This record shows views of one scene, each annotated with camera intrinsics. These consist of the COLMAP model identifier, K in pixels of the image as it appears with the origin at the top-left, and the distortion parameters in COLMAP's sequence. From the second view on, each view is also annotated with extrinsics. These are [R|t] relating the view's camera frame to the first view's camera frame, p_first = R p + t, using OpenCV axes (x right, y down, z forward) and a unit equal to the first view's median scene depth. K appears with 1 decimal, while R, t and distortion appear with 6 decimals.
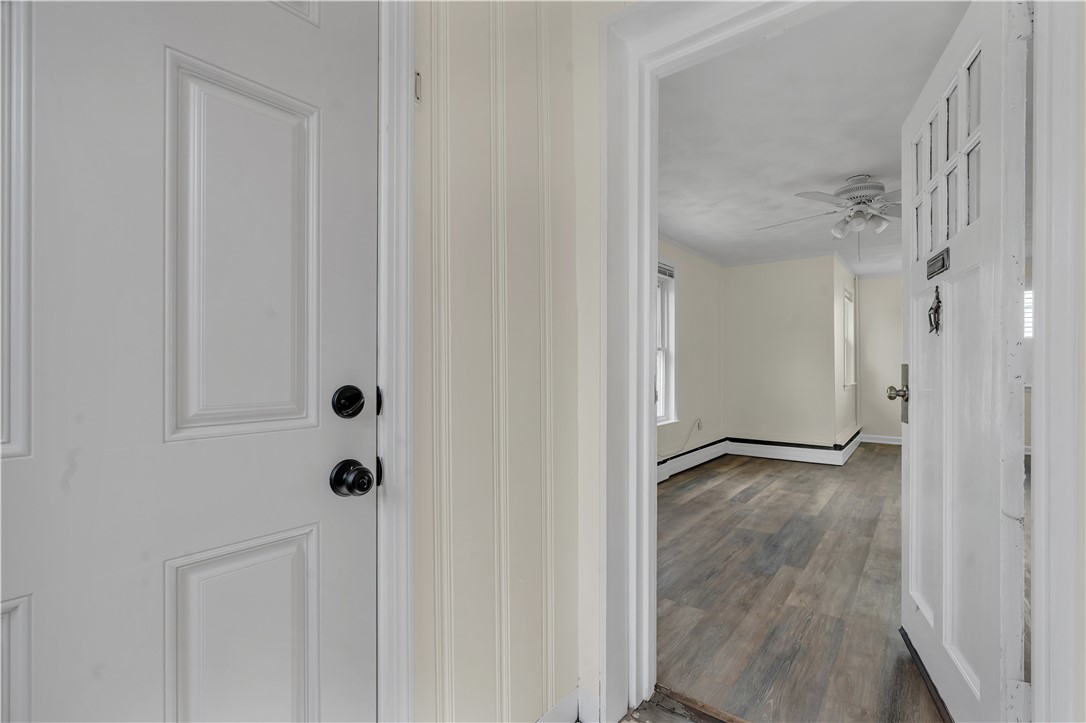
lens RADIAL K [[493.6, 0, 547.0], [0, 493.6, 359.4], [0, 0, 1]] dist [0.000926, 0.000202]
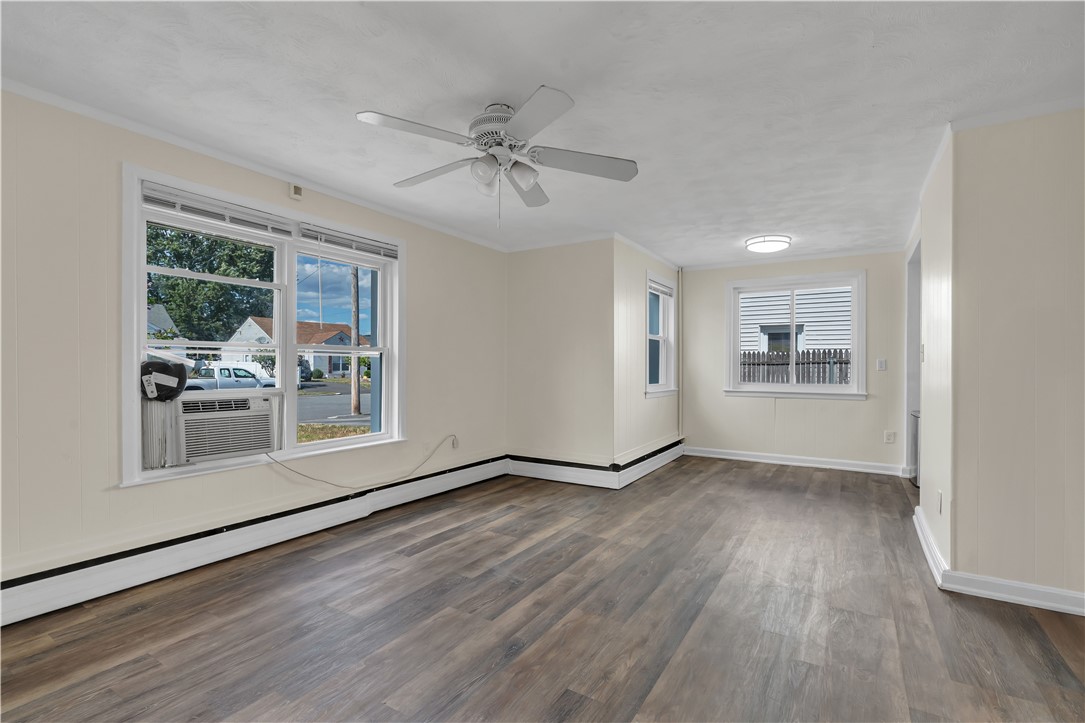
lens RADIAL K [[496.9, 0, 542.4], [0, 496.9, 363.9], [0, 0, 1]] dist [-0.001606, 0.000124]
pose [[0.995549, 0.005297, 0.094098, 0.519193], [-0.006327, 0.999923, 0.010659, -0.008926], [-0.094034, -0.011207, 0.995506, 0.232467]]
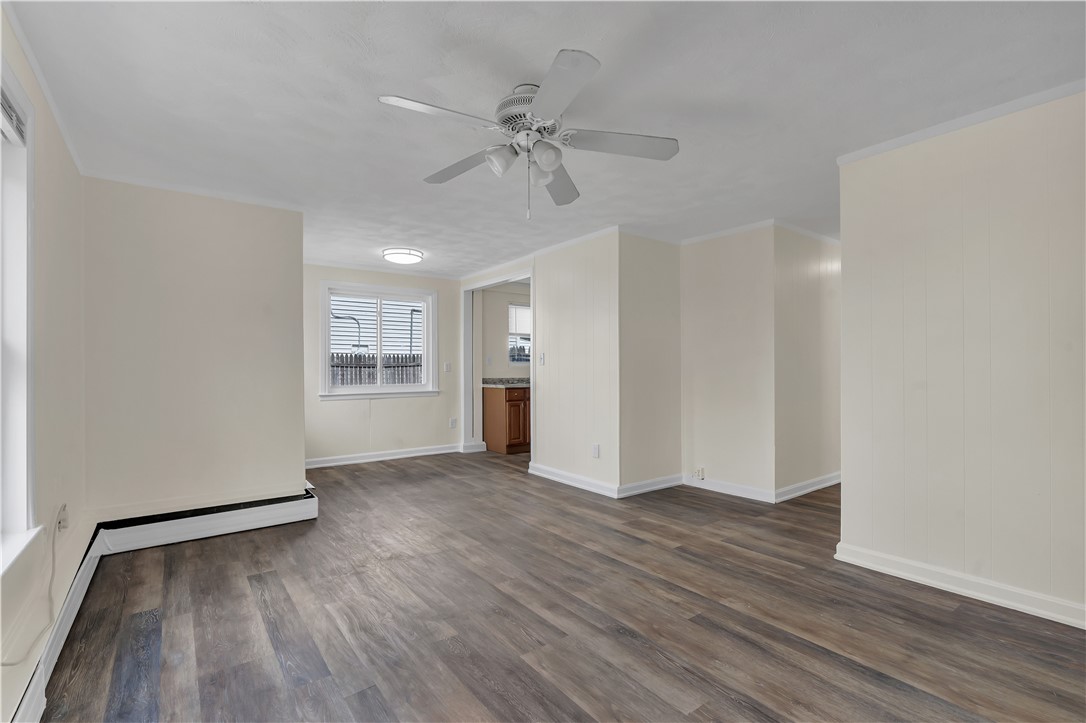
lens RADIAL K [[510.3, 0, 544.0], [0, 510.3, 365.9], [0, 0, 1]] dist [-0.002644, -0.000275]
pose [[0.266854, 0.004419, 0.963727, -0.012193], [-0.008317, 0.999963, -0.002282, -0.001452], [-0.963701, -0.007406, 0.266881, 0.665412]]
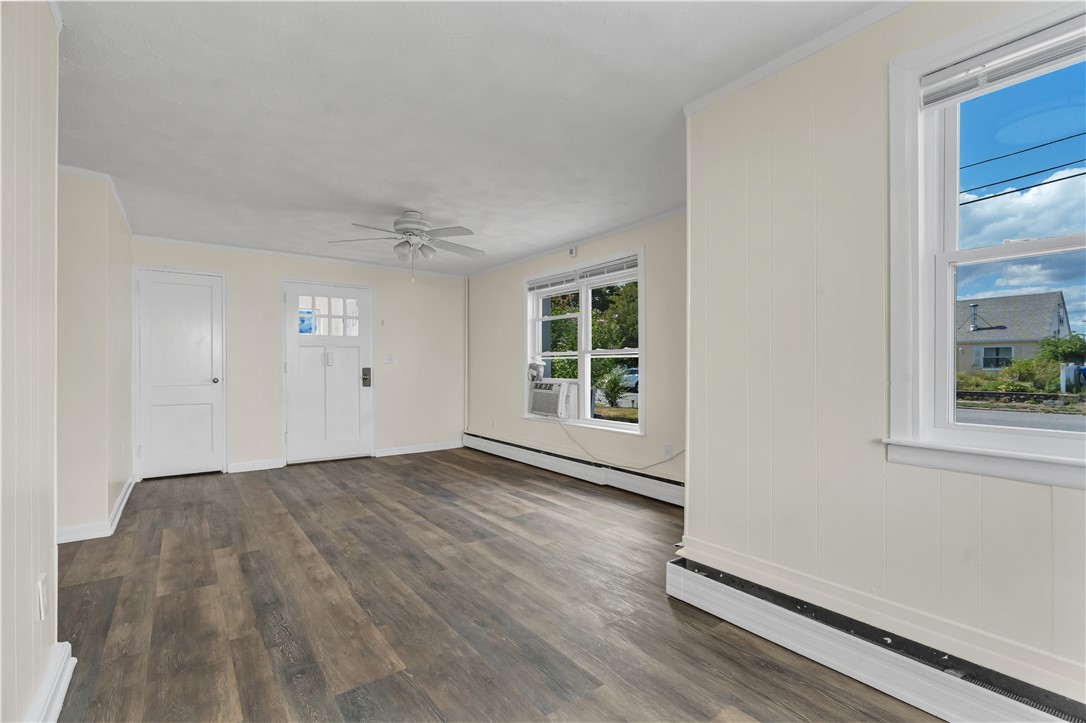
lens RADIAL K [[477.2, 0, 542.1], [0, 477.2, 367.5], [0, 0, 1]] dist [-0.001663, -0.000113]
pose [[-0.264378, 0.002566, -0.964416, 1.387197], [0.013754, 0.999905, -0.001110, 0.011606], [0.964321, -0.013558, -0.264388, 1.338229]]
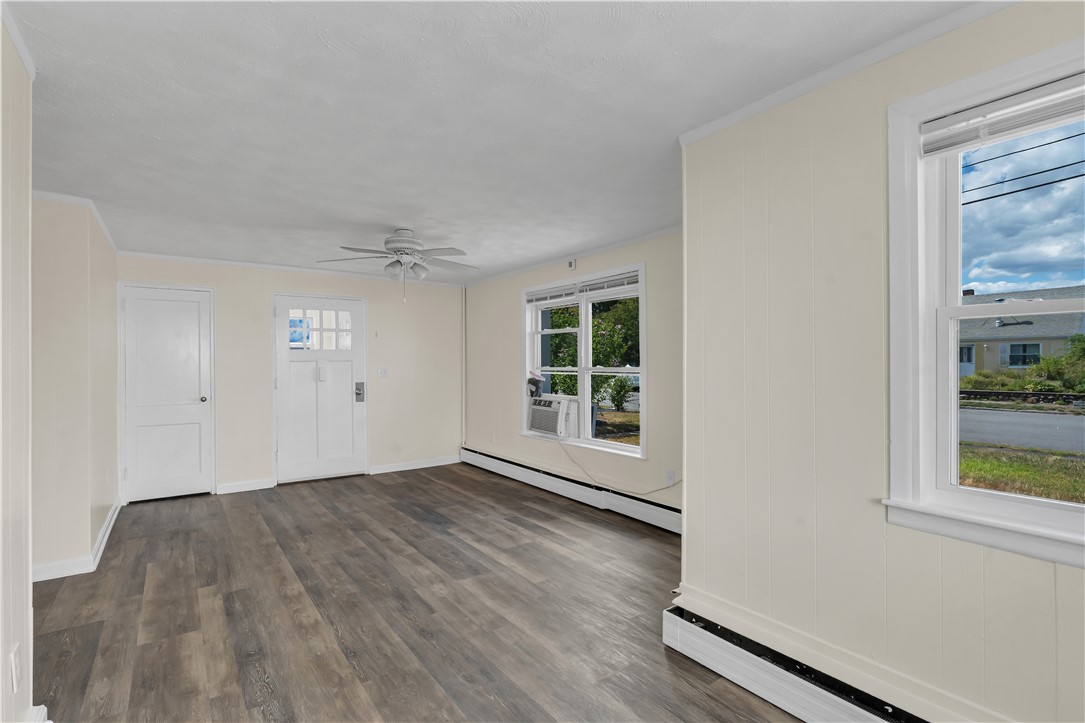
lens RADIAL K [[496.9, 0, 542.4], [0, 496.9, 363.9], [0, 0, 1]] dist [-0.001606, 0.000124]
pose [[-0.273341, 0.002921, -0.961913, 1.385495], [0.017430, 0.999846, -0.001916, -0.039305], [0.961759, -0.017290, -0.273350, 1.355303]]
